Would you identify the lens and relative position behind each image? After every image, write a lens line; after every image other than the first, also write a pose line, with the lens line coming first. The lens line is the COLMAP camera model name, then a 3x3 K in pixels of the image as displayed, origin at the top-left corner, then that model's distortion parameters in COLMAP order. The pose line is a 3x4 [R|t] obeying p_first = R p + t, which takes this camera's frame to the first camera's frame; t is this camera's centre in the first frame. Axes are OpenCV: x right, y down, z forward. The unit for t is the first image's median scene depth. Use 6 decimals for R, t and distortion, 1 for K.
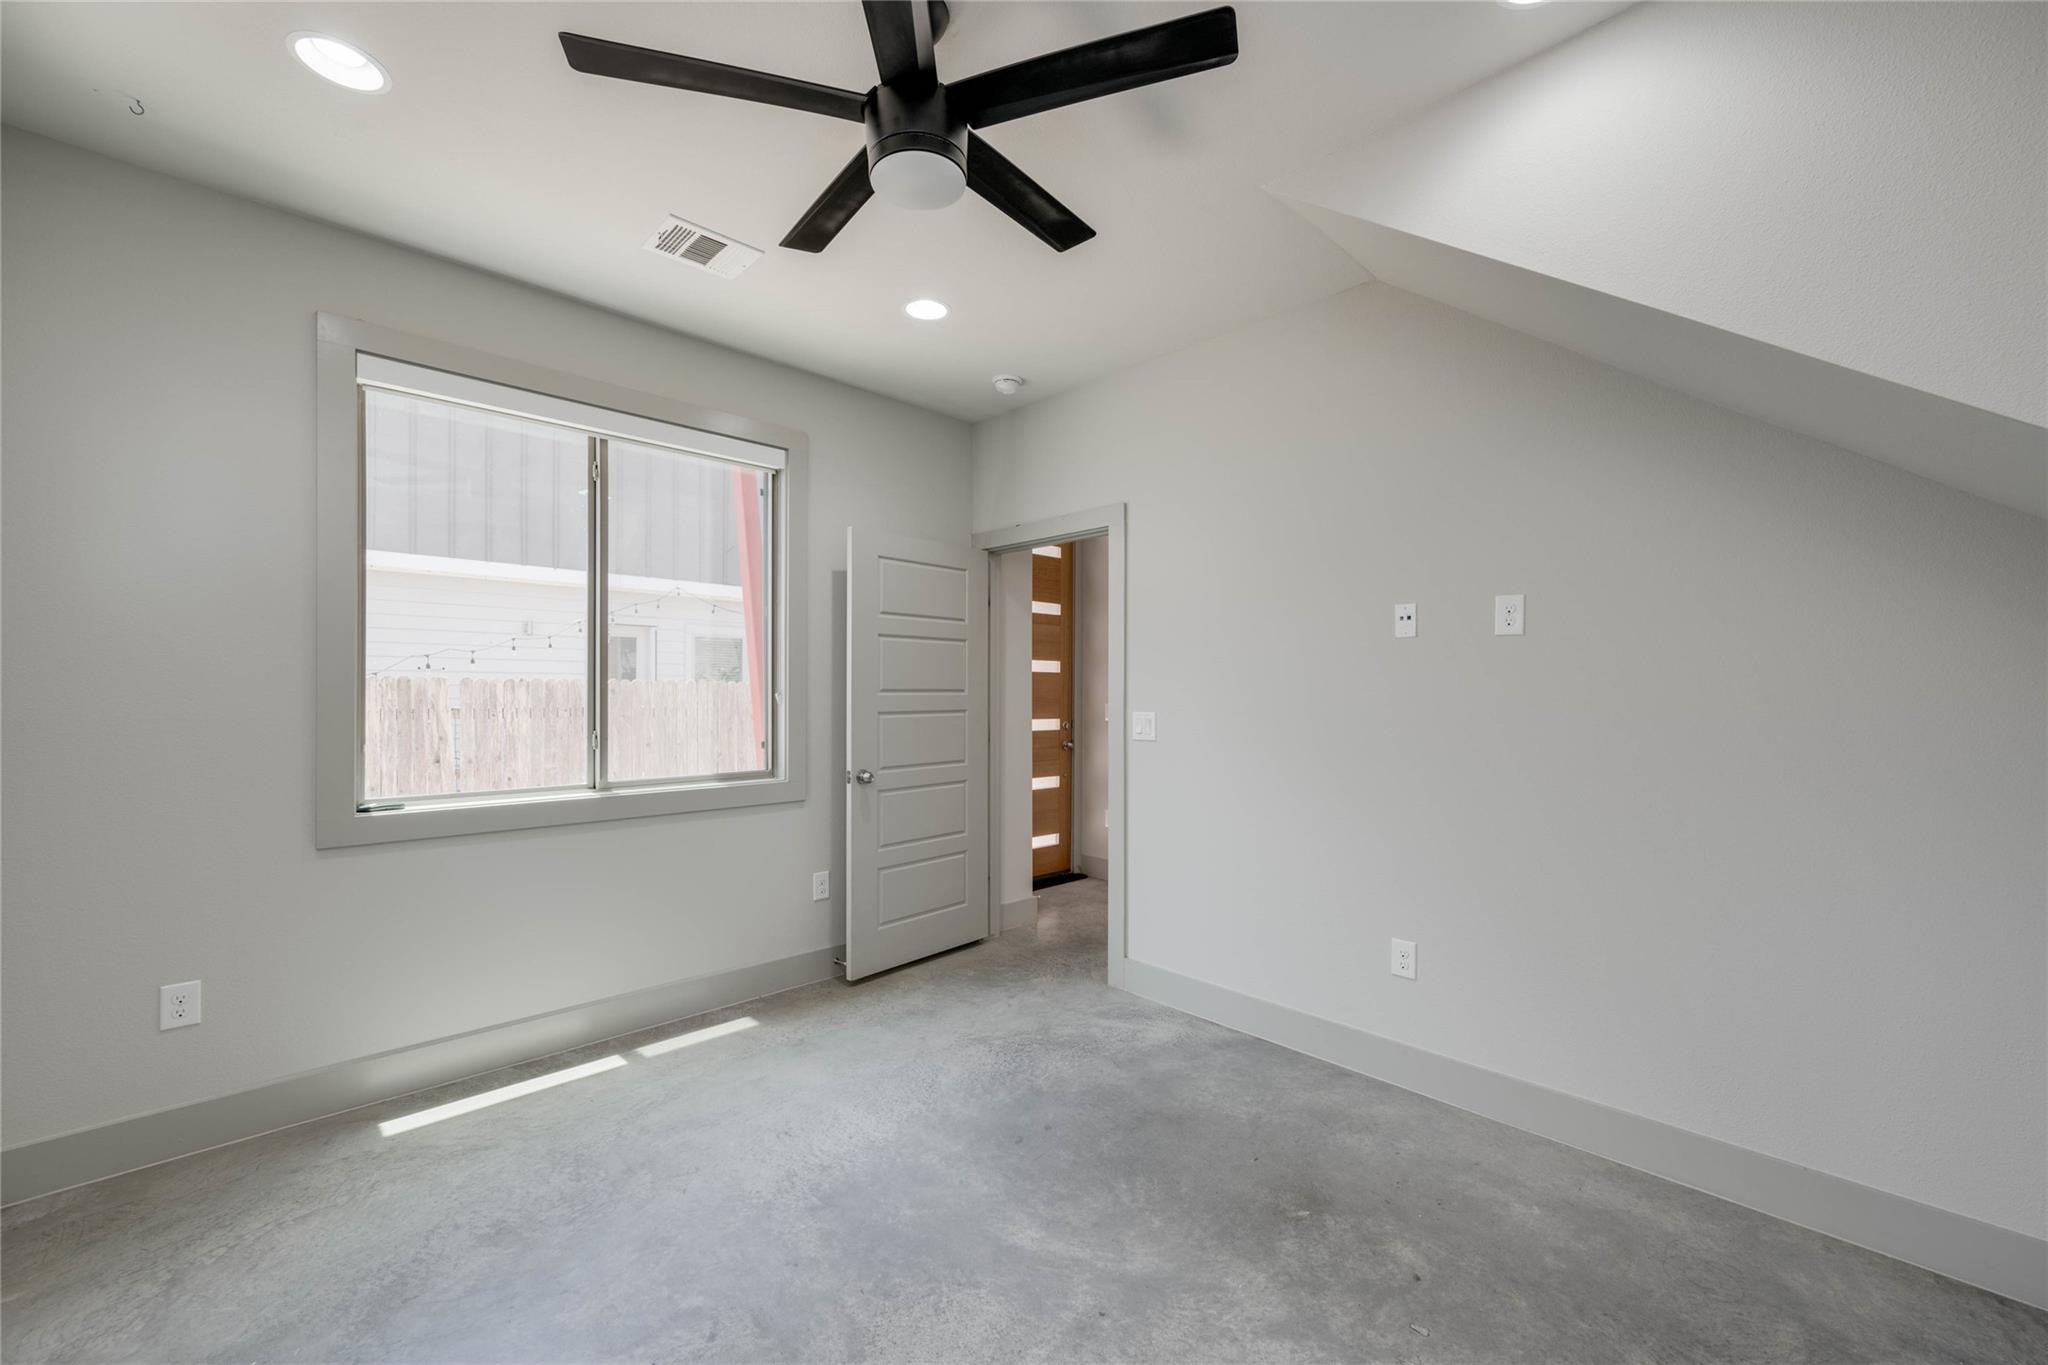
lens RADIAL K [[824.2, 0, 1044.5], [0, 824.2, 689.3], [0, 0, 1]] dist [0.000784, 0.000138]
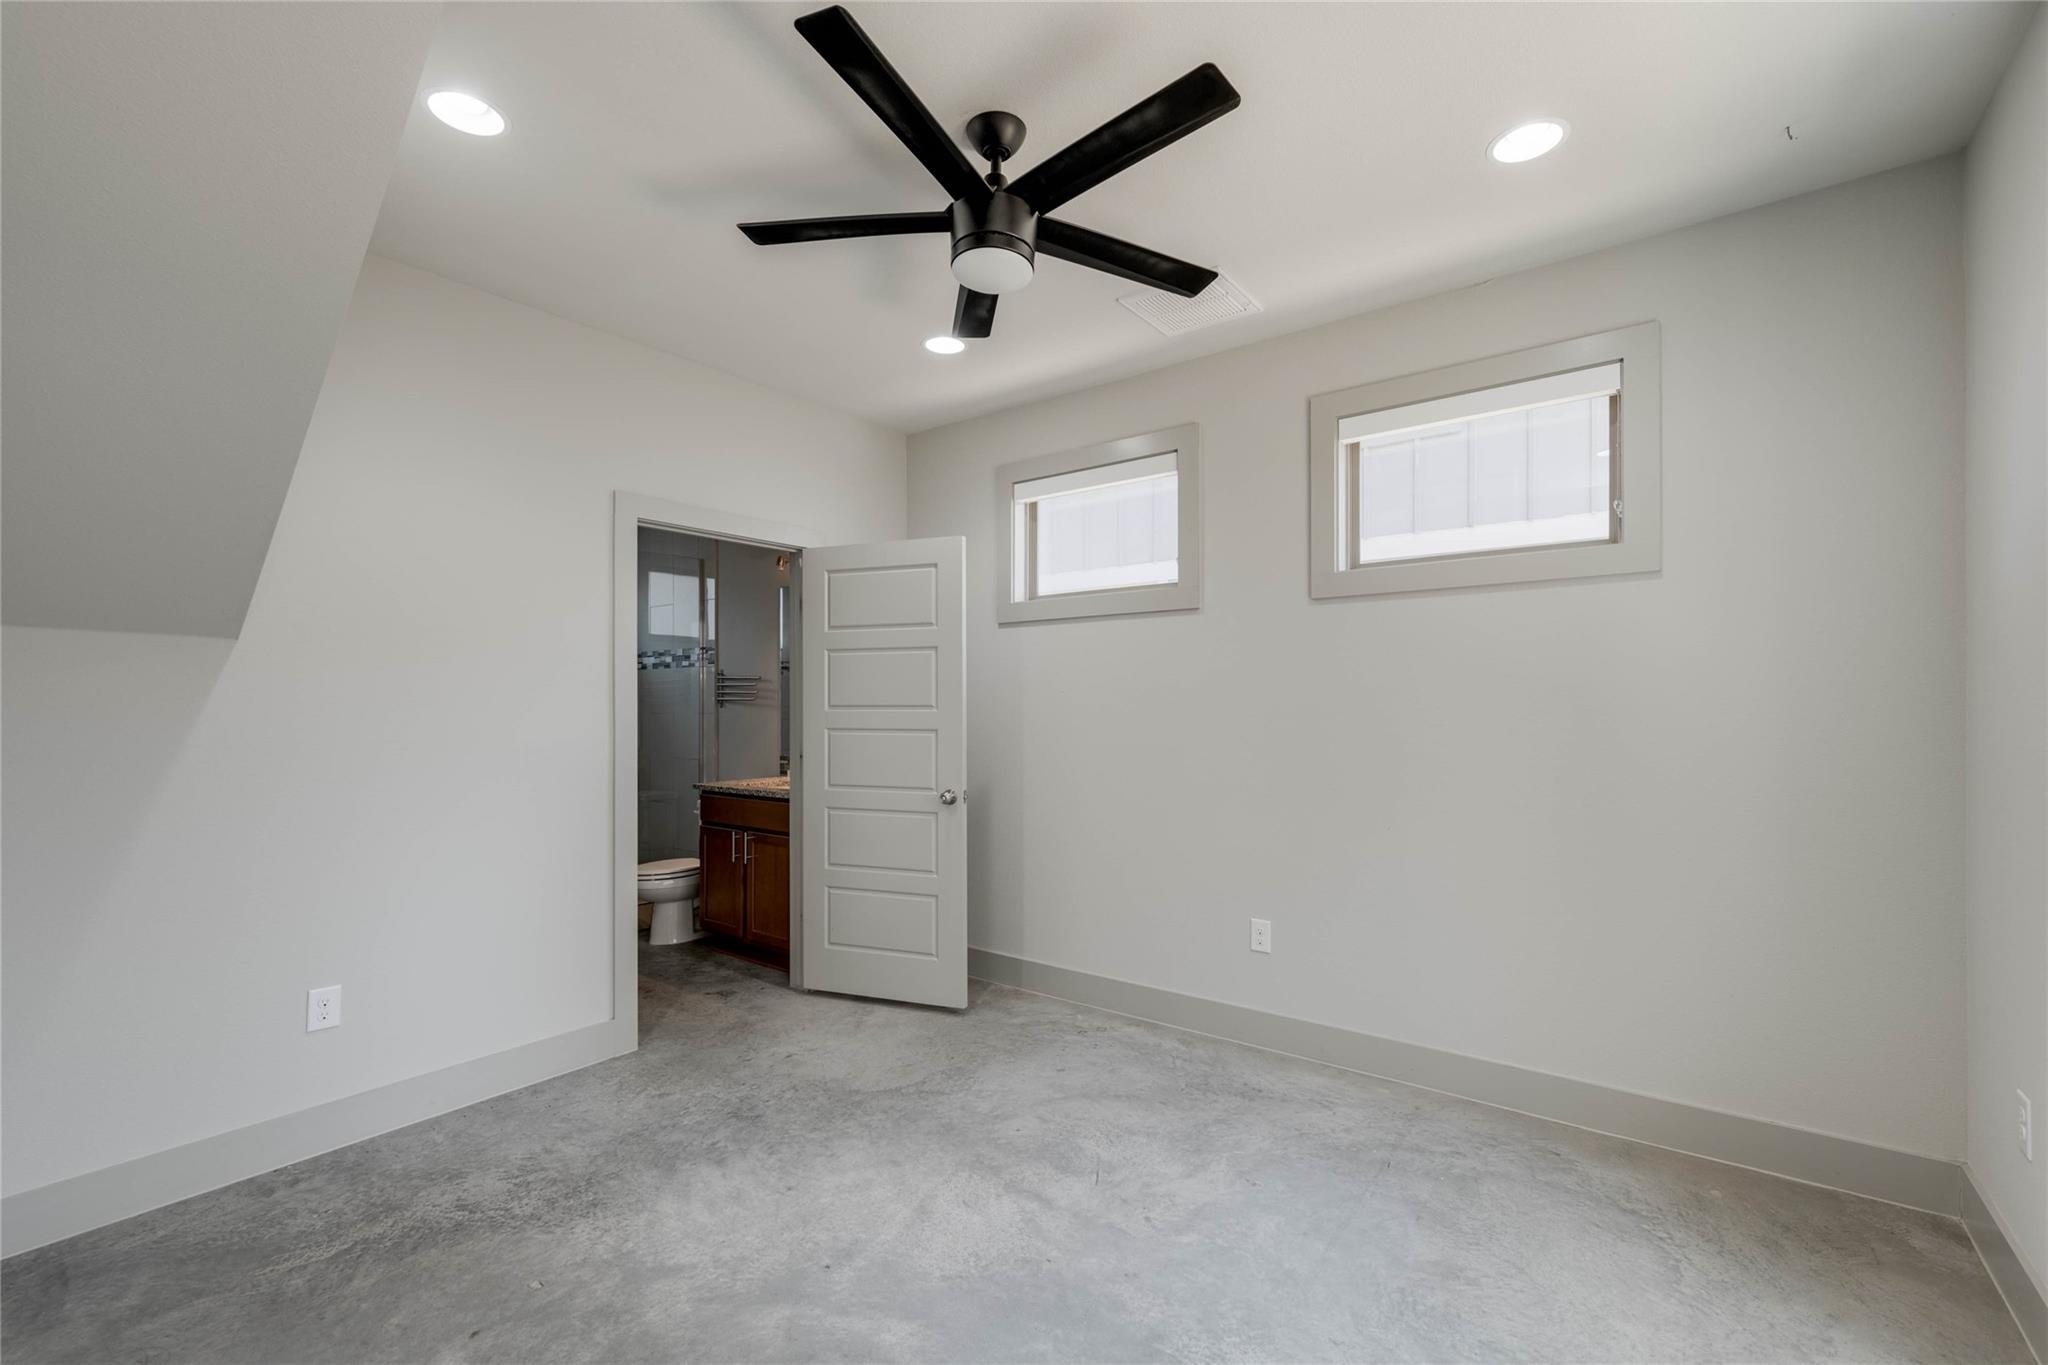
lens RADIAL K [[824.2, 0, 1028.0], [0, 824.2, 700.9], [0, 0, 1]] dist [0.000784, 0.000138]
pose [[-0.990581, -0.002097, -0.136910, -0.034640], [-0.000577, 0.999938, -0.011136, 0.002796], [0.136925, -0.010952, -0.990521, 1.667698]]
